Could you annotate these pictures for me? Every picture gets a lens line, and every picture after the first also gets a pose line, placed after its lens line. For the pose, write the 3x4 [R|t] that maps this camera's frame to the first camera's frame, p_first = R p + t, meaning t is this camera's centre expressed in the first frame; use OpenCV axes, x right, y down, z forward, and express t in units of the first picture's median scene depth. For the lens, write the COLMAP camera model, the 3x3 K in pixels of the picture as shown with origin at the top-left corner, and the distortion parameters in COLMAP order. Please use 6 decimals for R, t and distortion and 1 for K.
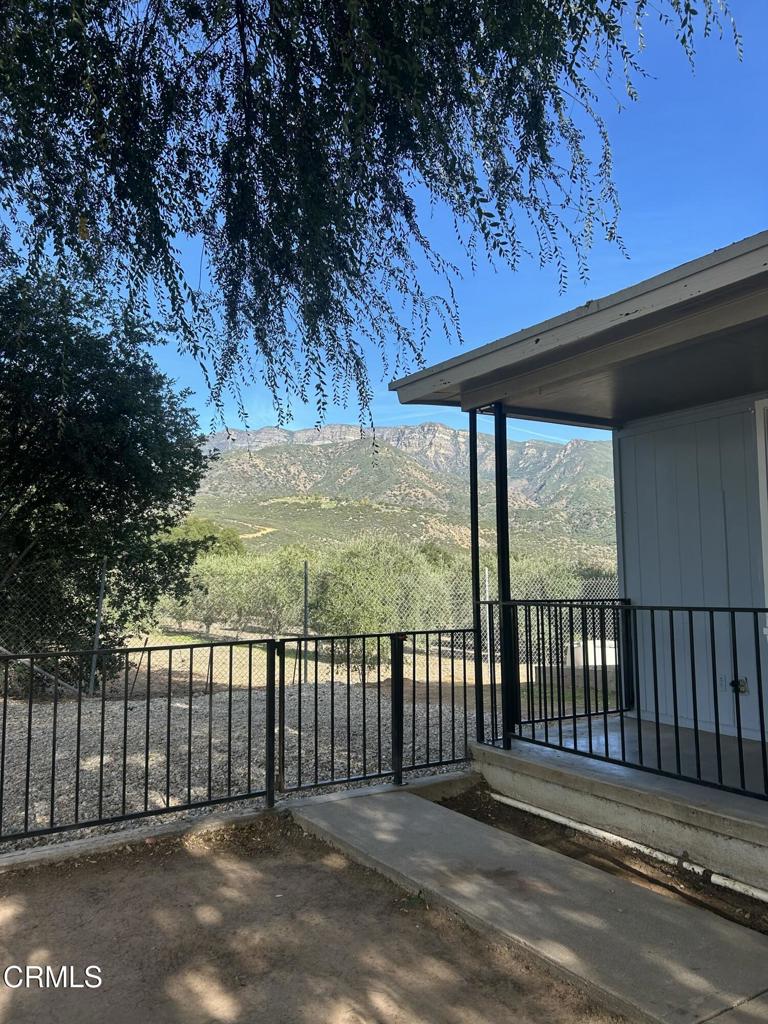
lens RADIAL K [[773.3, 0, 406.7], [0, 773.3, 508.9], [0, 0, 1]] dist [0.001110, -0.004992]
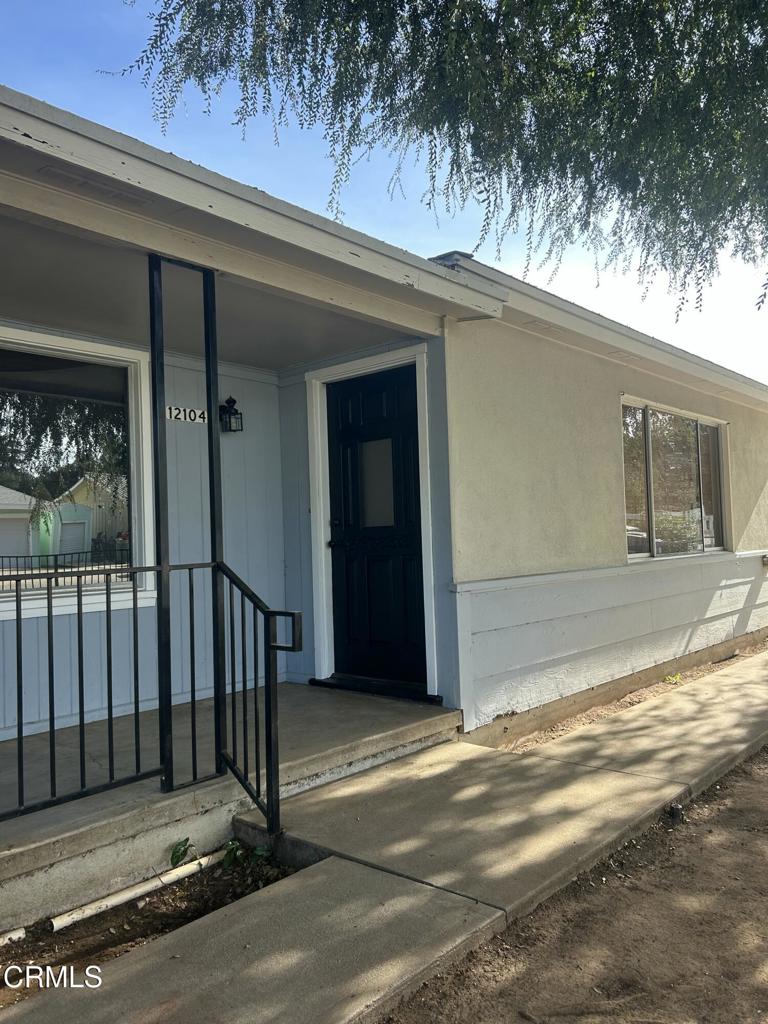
lens RADIAL K [[773.3, 0, 406.7], [0, 773.3, 508.9], [0, 0, 1]] dist [0.001110, -0.004992]
pose [[-0.285798, 0.043877, 0.957285, -0.432871], [-0.057124, 0.996395, -0.062724, 0.090538], [-0.956586, -0.072610, -0.282261, 0.868343]]
